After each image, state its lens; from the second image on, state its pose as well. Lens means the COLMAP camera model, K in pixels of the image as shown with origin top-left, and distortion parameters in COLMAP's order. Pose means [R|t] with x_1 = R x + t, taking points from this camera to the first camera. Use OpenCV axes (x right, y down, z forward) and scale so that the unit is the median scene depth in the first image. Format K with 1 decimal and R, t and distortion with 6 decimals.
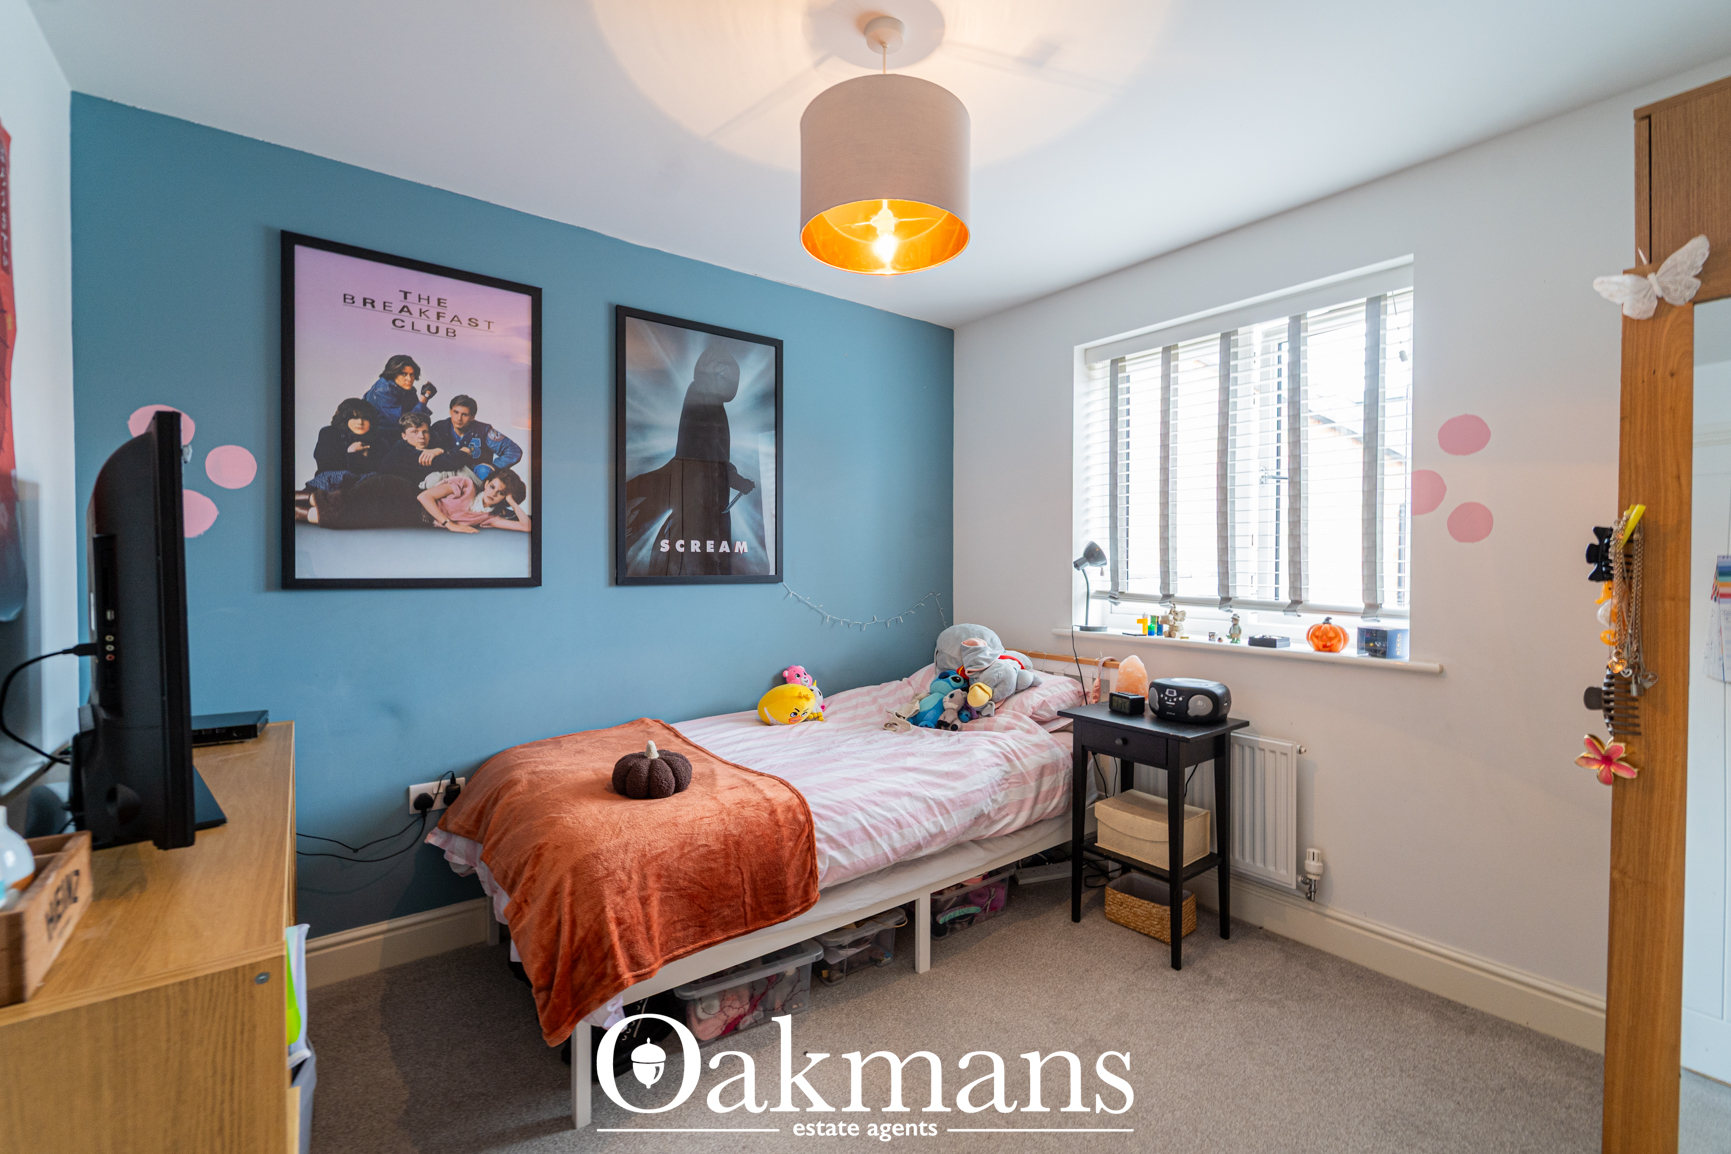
lens RADIAL K [[710.2, 0, 865.9], [0, 710.2, 580.3], [0, 0, 1]] dist [0.001547, -0.002349]
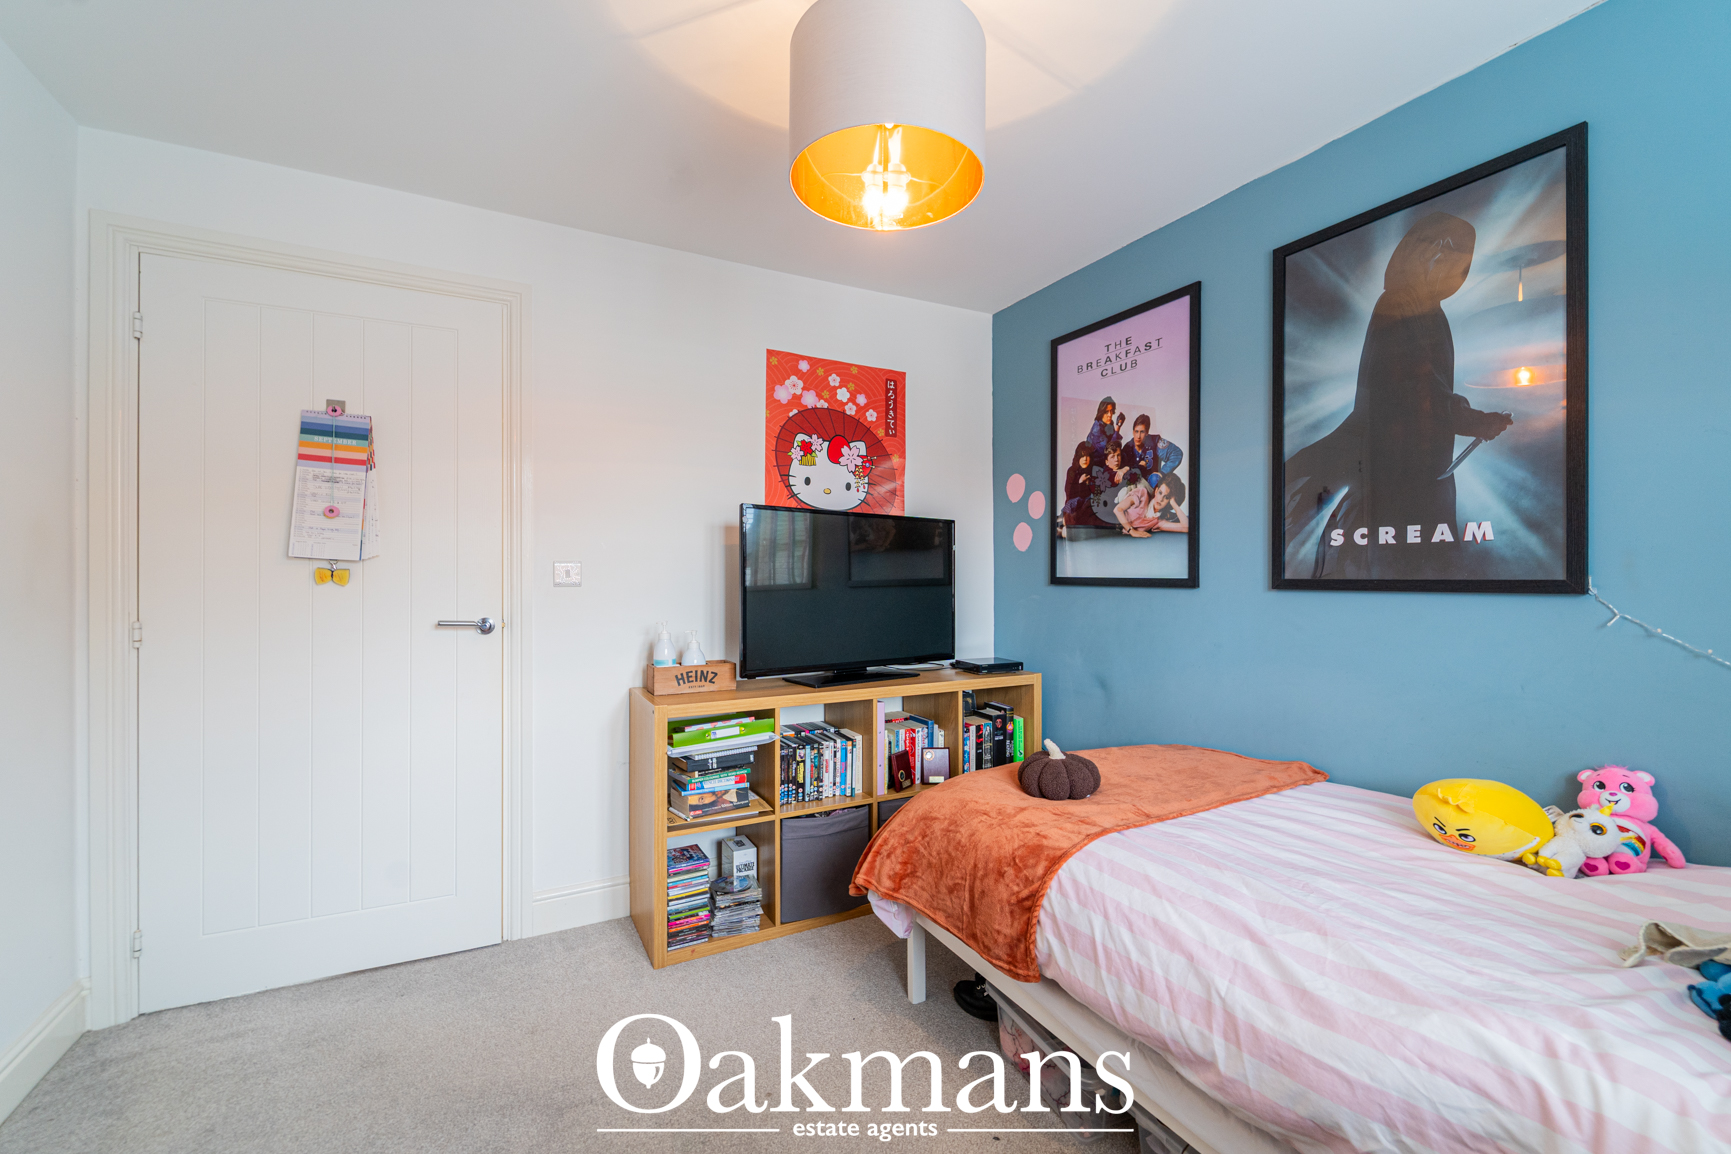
lens RADIAL K [[710.2, 0, 866.2], [0, 710.2, 570.2], [0, 0, 1]] dist [0.001547, -0.002349]
pose [[-0.145095, -0.005239, -0.989404, 0.589973], [-0.018180, 0.999831, -0.002628, -0.005012], [0.989251, 0.017606, -0.145166, 0.723002]]
